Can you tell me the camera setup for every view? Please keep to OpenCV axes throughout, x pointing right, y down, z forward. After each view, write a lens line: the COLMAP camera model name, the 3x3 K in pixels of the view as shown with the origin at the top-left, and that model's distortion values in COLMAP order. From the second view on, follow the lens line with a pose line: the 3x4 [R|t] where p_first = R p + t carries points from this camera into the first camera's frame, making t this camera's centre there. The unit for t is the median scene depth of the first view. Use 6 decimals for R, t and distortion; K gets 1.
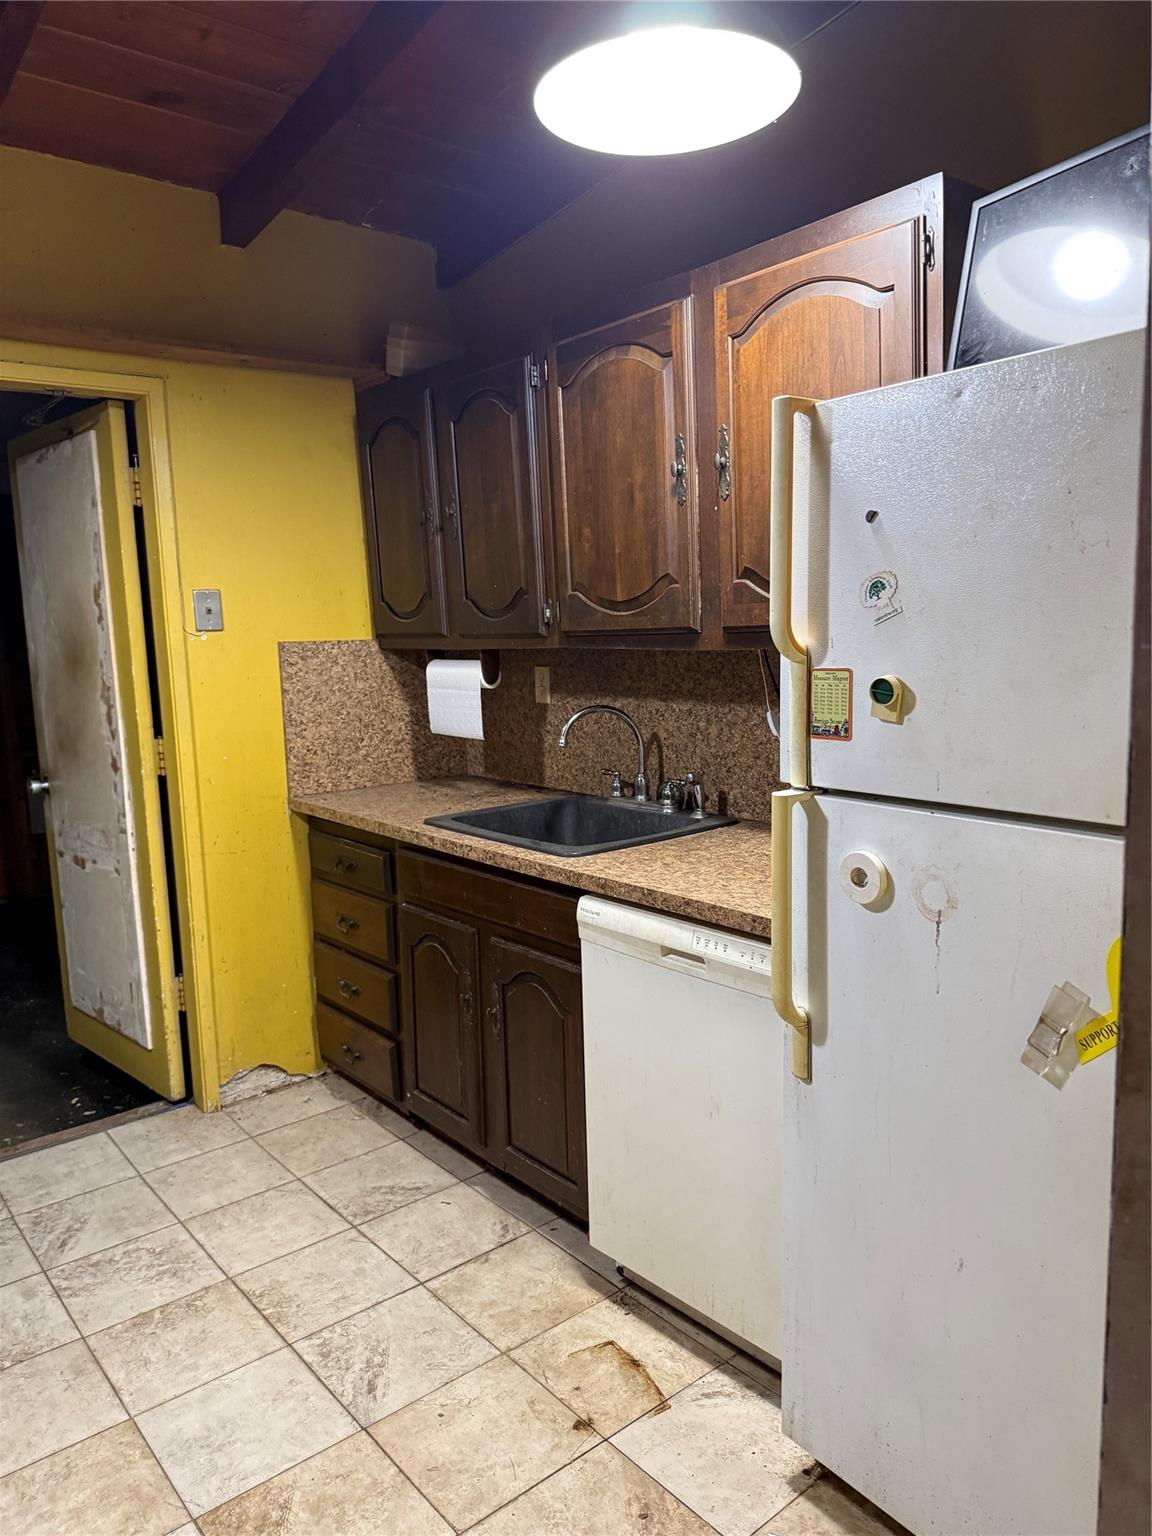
lens RADIAL K [[1086.9, 0, 575.1], [0, 1086.9, 774.1], [0, 0, 1]] dist [0.019253, -0.023871]
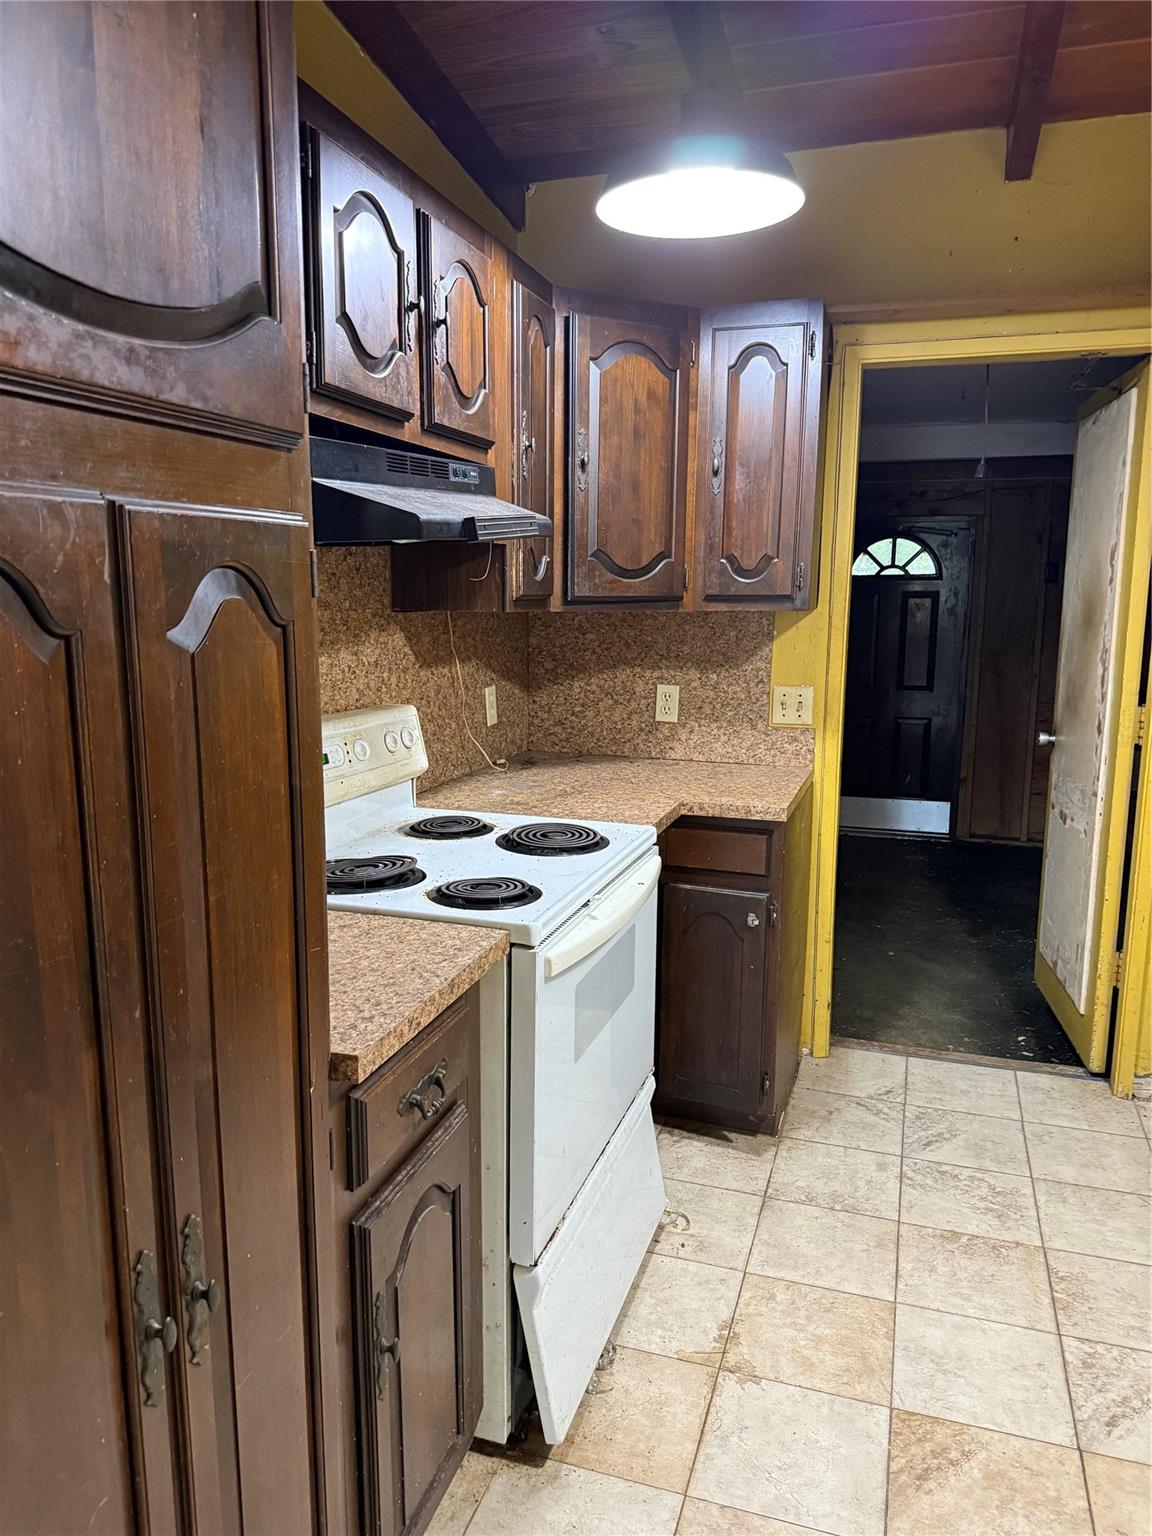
lens RADIAL K [[1086.9, 0, 573.3], [0, 1086.9, 772.9], [0, 0, 1]] dist [0.019253, -0.023871]
pose [[0.542313, 0.171403, -0.822507, 0.200036], [-0.138437, 0.983818, 0.113742, -0.019884], [0.828693, 0.052182, 0.557266, 0.064166]]
